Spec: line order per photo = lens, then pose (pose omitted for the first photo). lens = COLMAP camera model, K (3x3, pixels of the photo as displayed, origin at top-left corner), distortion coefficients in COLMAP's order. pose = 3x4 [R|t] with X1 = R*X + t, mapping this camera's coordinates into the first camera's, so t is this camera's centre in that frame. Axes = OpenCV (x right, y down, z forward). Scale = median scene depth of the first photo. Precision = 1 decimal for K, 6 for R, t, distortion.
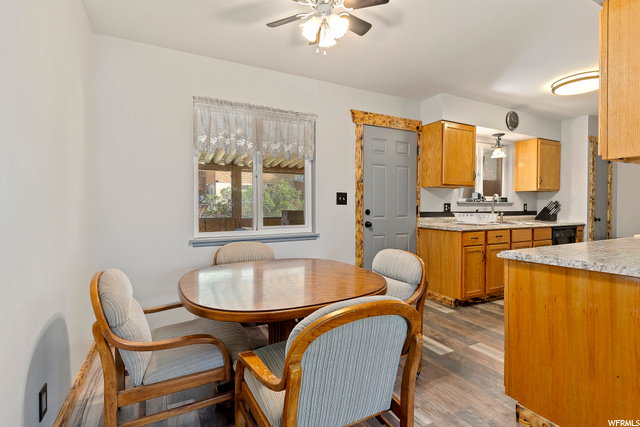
lens RADIAL K [[310.4, 0, 319.1], [0, 310.4, 211.0], [0, 0, 1]] dist [0.012063, 0.000186]
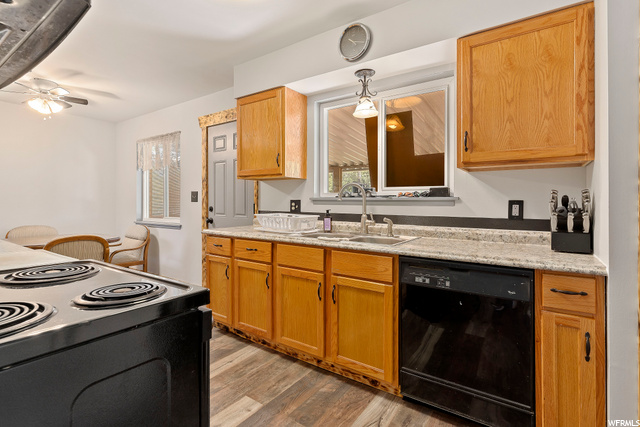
lens RADIAL K [[310.4, 0, 319.0], [0, 310.4, 206.9], [0, 0, 1]] dist [0.012063, 0.000186]
pose [[0.453534, 0.014259, -0.891125, 1.184799], [-0.019793, 0.999787, 0.005924, -0.016021], [0.891019, 0.014951, 0.453720, 0.798071]]
